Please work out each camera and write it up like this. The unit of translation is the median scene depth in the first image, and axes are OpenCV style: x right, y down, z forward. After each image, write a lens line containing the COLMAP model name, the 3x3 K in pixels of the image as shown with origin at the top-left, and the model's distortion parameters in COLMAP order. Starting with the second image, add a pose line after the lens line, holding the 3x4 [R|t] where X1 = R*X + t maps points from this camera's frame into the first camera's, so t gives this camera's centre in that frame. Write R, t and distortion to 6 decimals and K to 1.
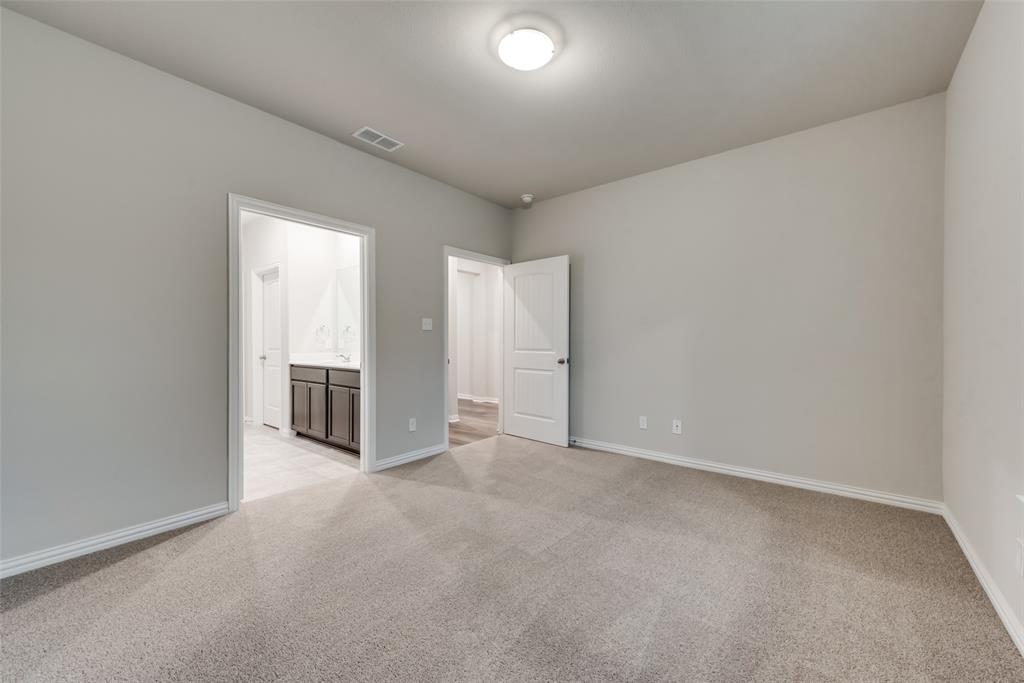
lens RADIAL K [[409.0, 0, 512.4], [0, 409.0, 346.9], [0, 0, 1]] dist [-0.001394, -0.000081]
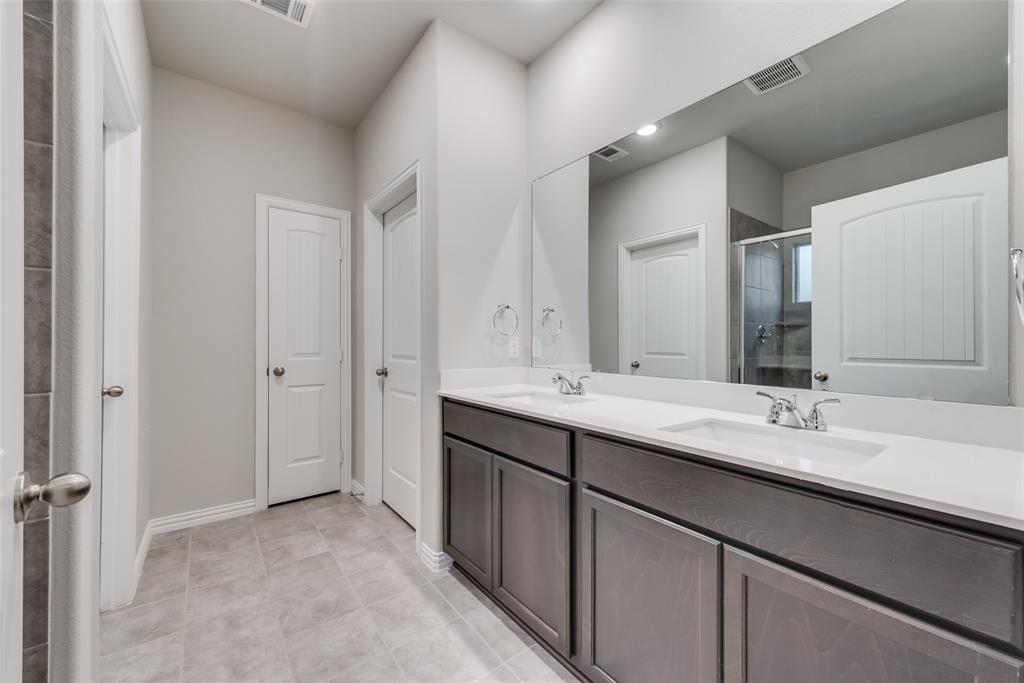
lens RADIAL K [[409.0, 0, 514.6], [0, 409.0, 340.7], [0, 0, 1]] dist [-0.001394, -0.000081]
pose [[0.974675, 0.003080, -0.223605, -0.359463], [-0.006287, 0.999887, -0.013632, -0.009549], [0.223538, 0.014692, 0.974584, 0.577609]]
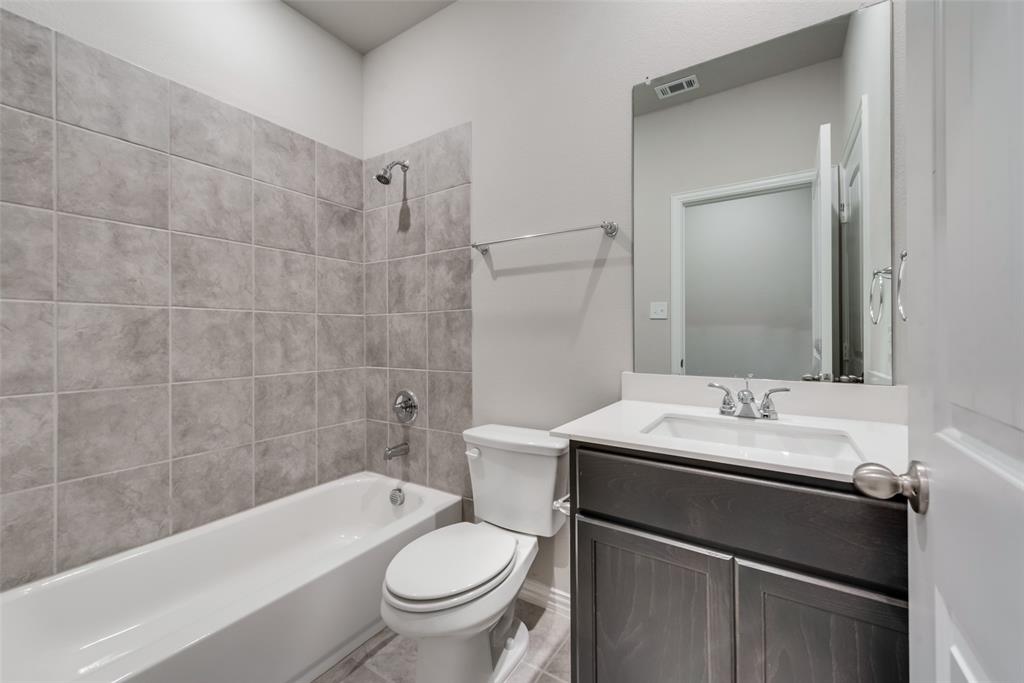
lens RADIAL K [[409.0, 0, 510.2], [0, 409.0, 336.6], [0, 0, 1]] dist [-0.001394, -0.000081]
pose [[0.993611, -0.001847, 0.112843, -0.563881], [0.002135, 0.999995, -0.002427, -0.011739], [-0.112838, 0.002652, 0.993610, 0.746160]]
